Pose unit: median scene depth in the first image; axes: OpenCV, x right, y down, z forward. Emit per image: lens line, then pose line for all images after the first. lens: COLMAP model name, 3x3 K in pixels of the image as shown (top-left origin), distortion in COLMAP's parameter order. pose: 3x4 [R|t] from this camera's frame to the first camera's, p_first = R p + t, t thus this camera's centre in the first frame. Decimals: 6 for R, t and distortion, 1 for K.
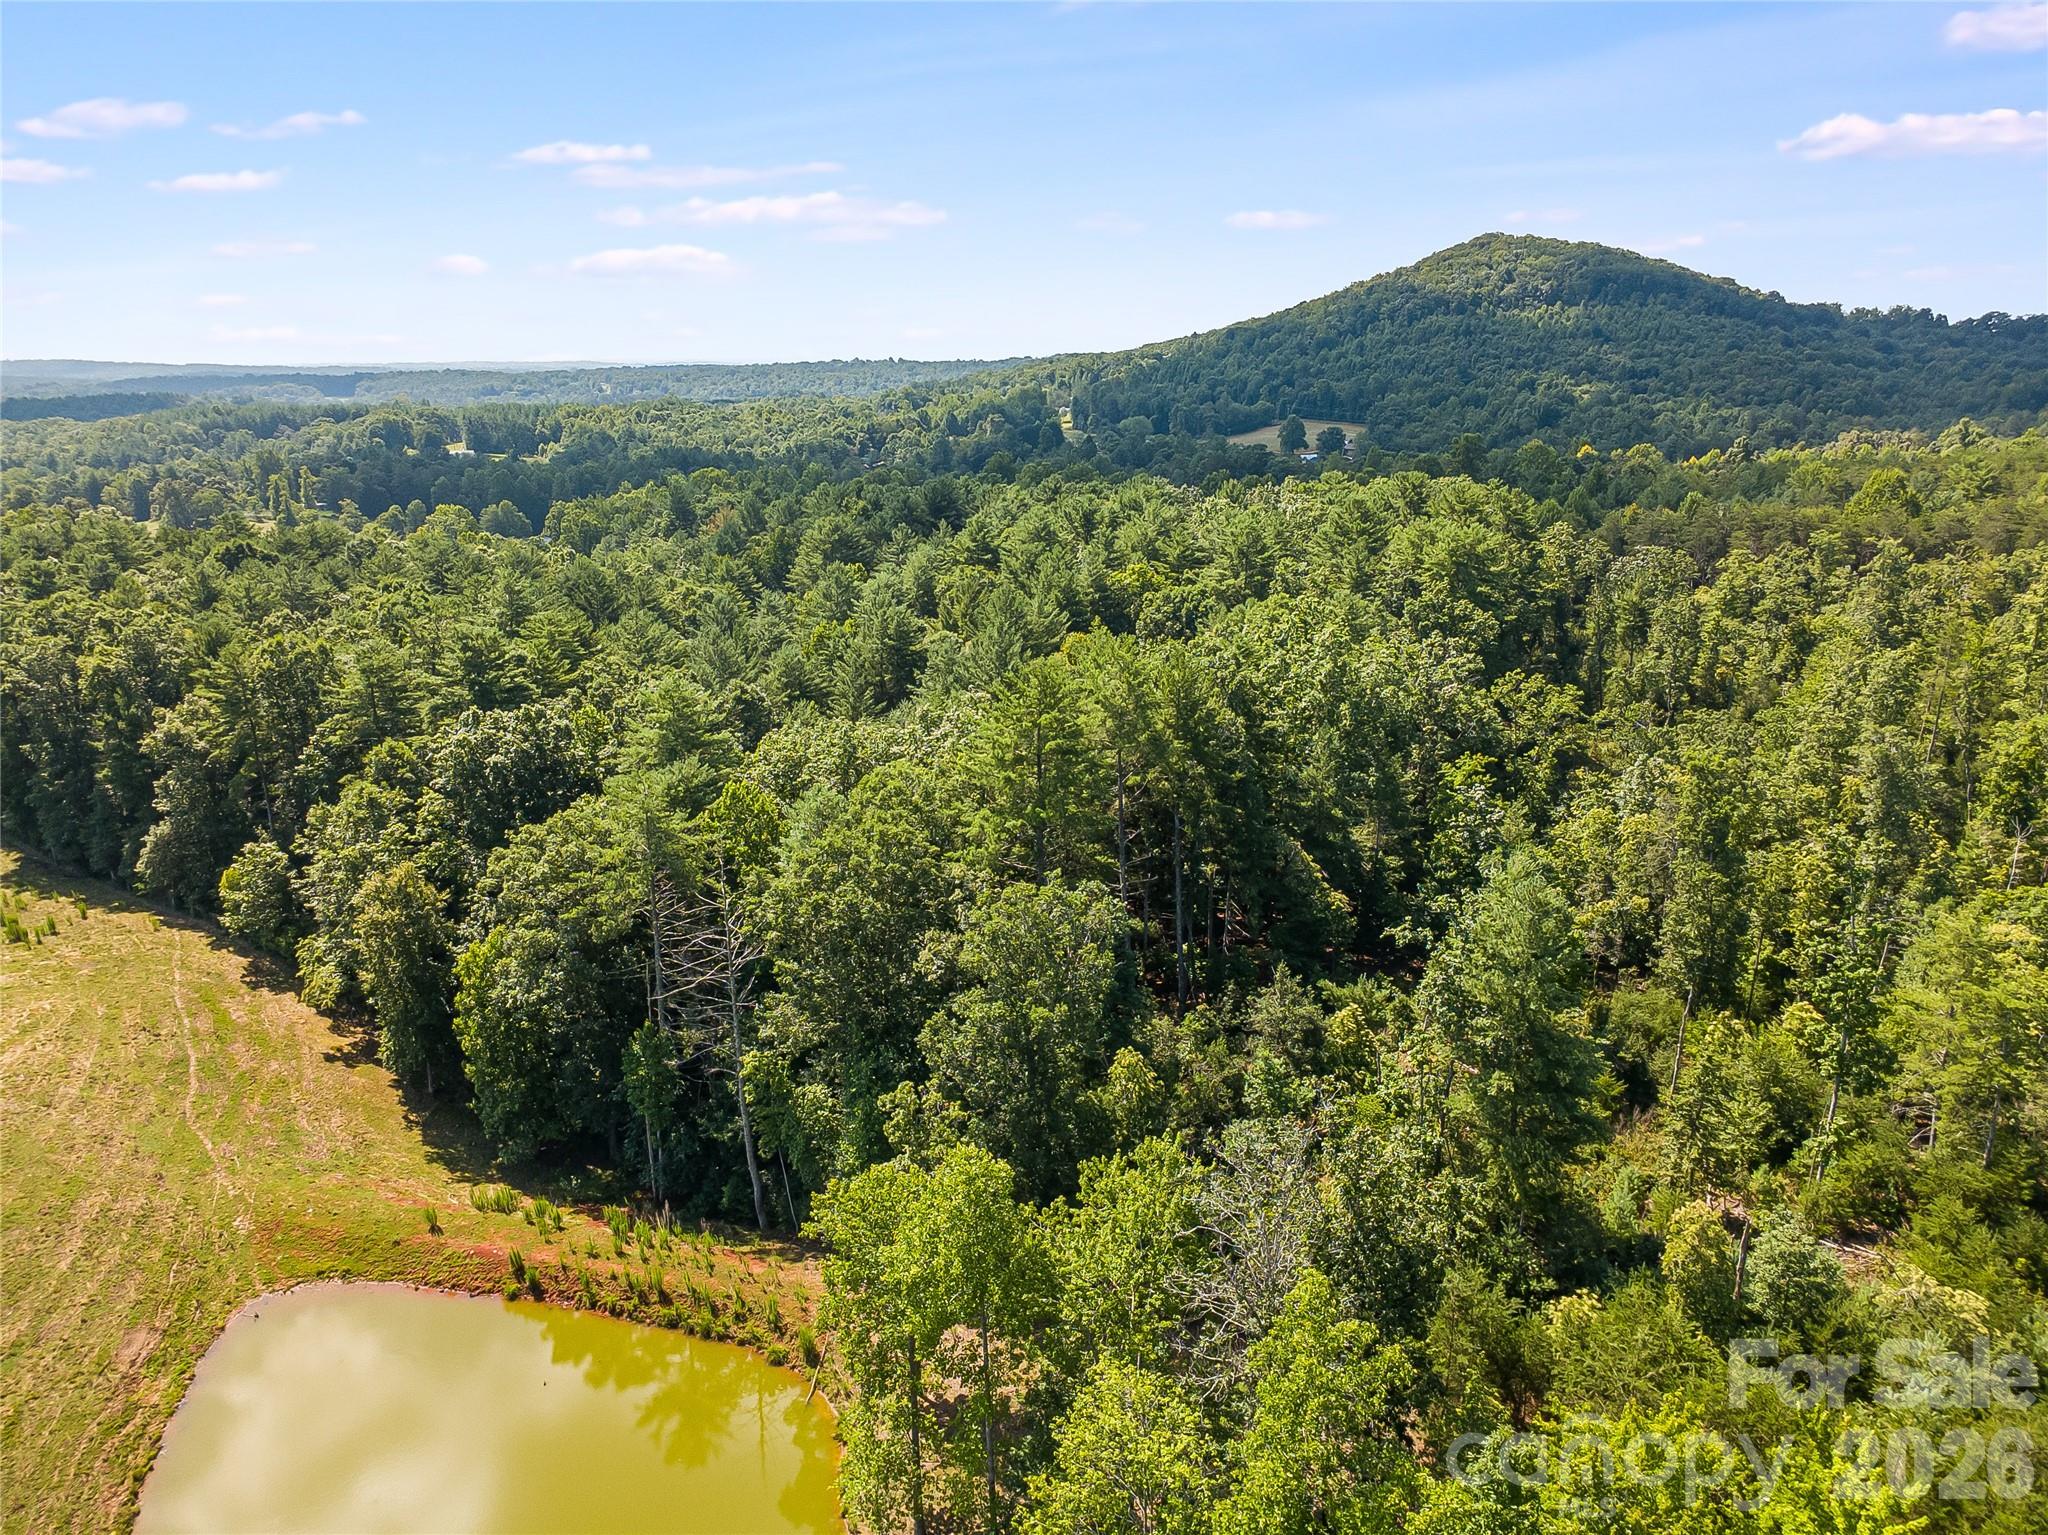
lens RADIAL K [[1442.2, 0, 1026.8], [0, 1442.2, 768.7], [0, 0, 1]] dist [0.006042, 0.001023]
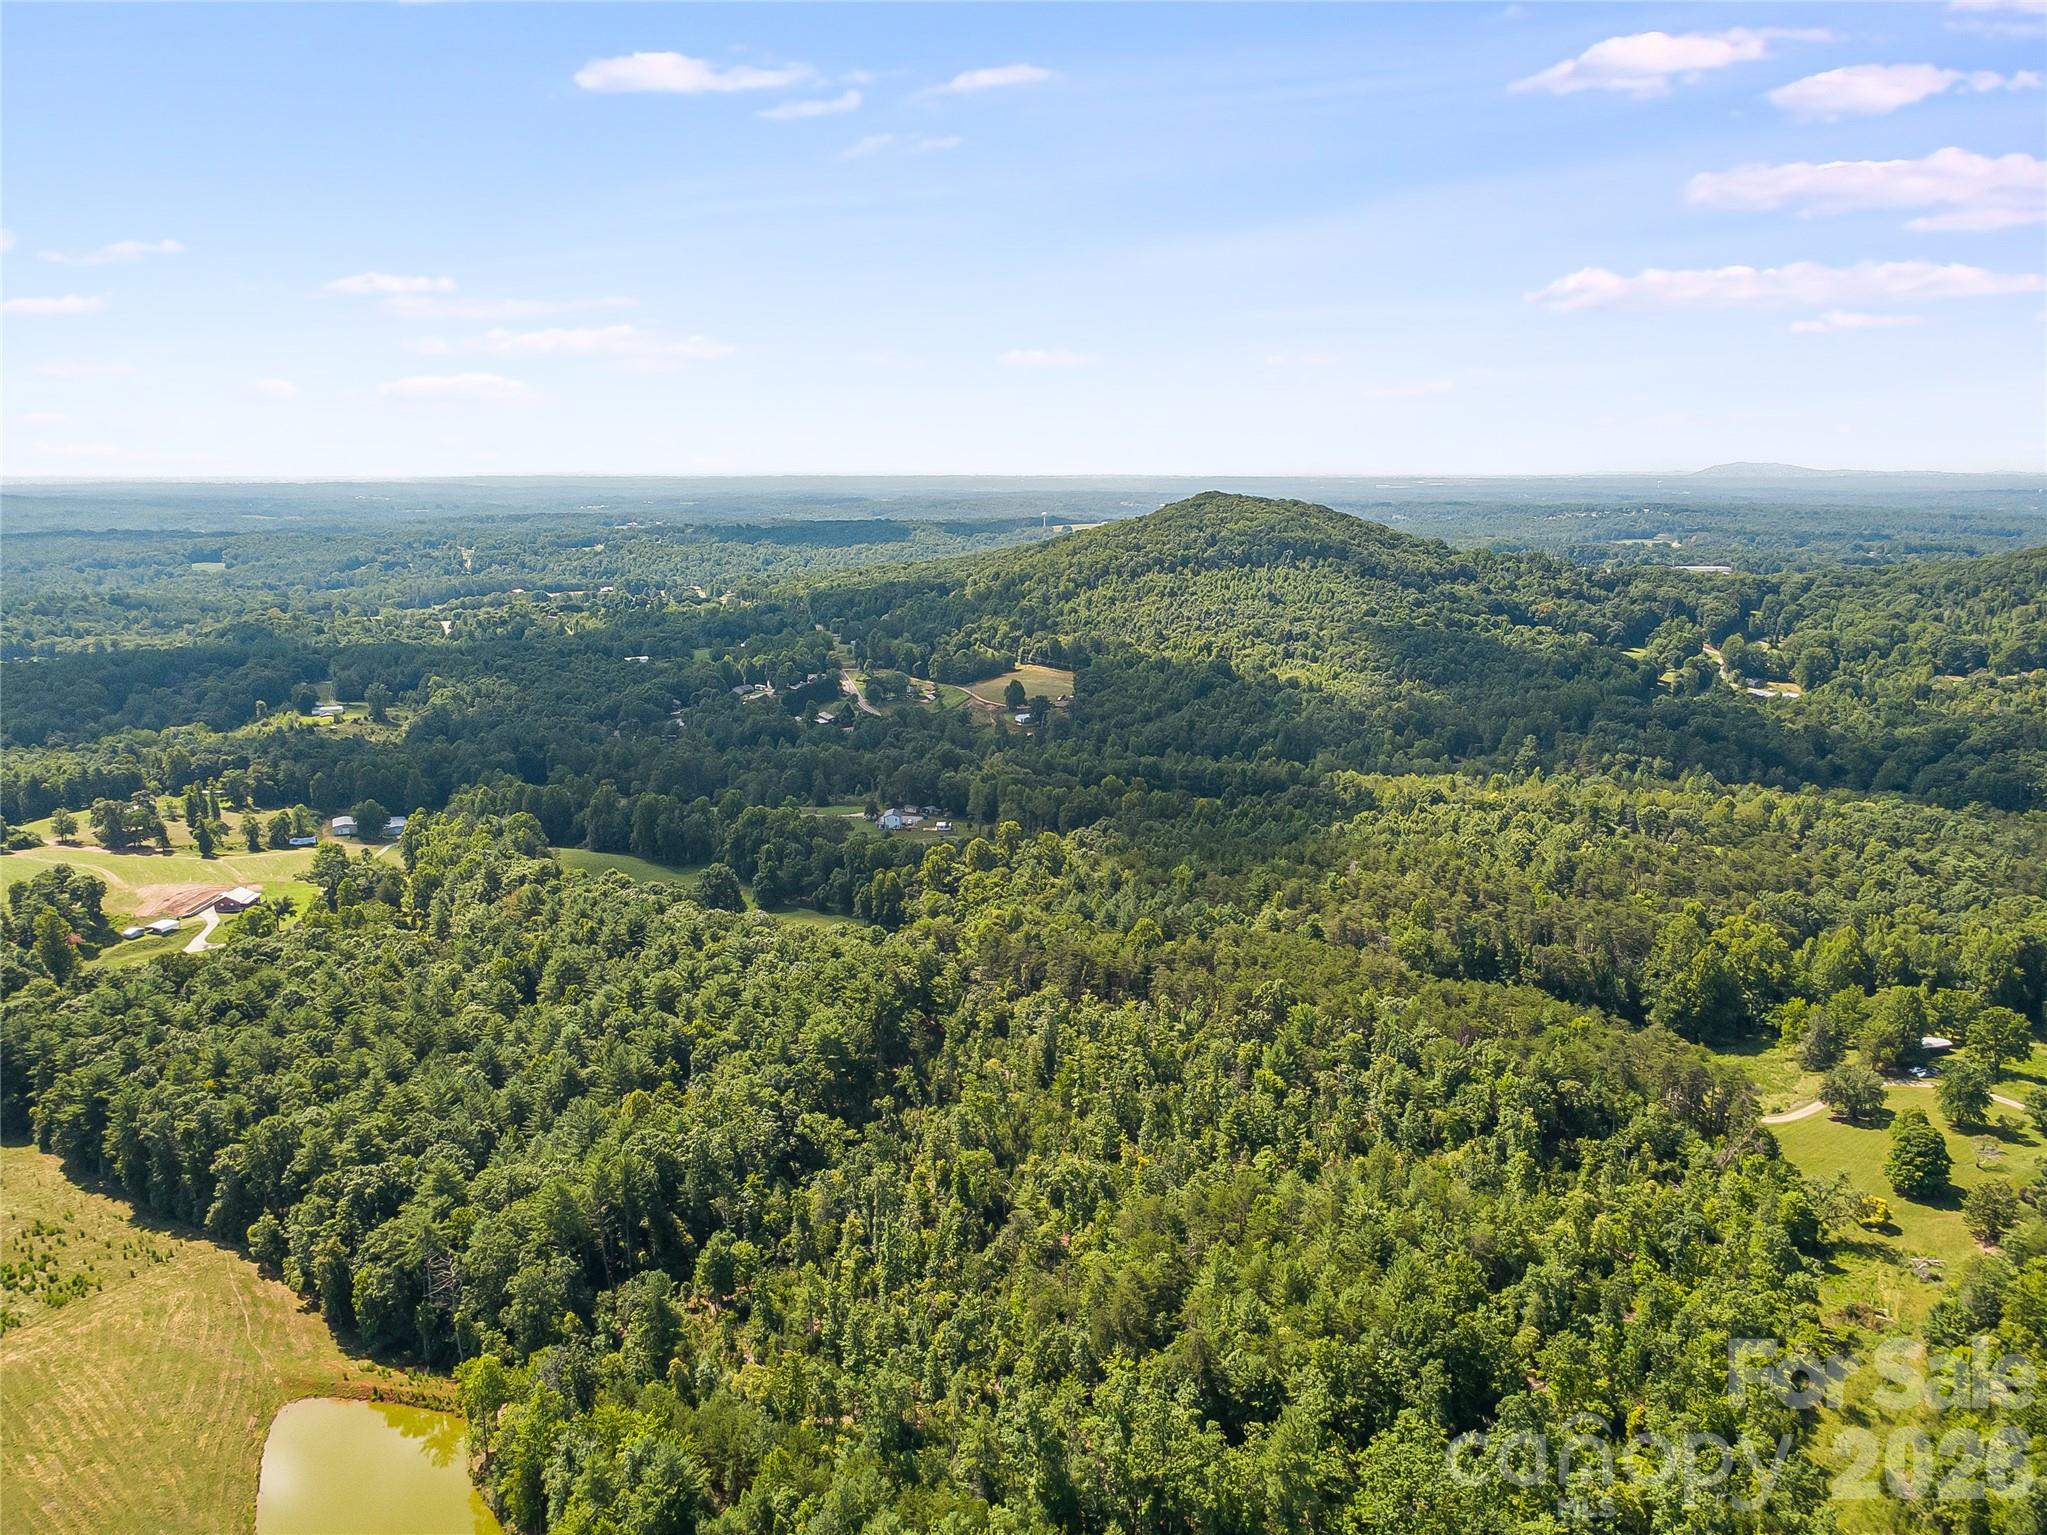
lens RADIAL K [[1441.5, 0, 1035.0], [0, 1441.5, 755.1], [0, 0, 1]] dist [0.006042, 0.001023]
pose [[0.995965, -0.008986, 0.089287, 0.603999], [0.015649, 0.997120, -0.074213, -0.579914], [-0.088363, 0.075311, 0.993237, -1.756791]]
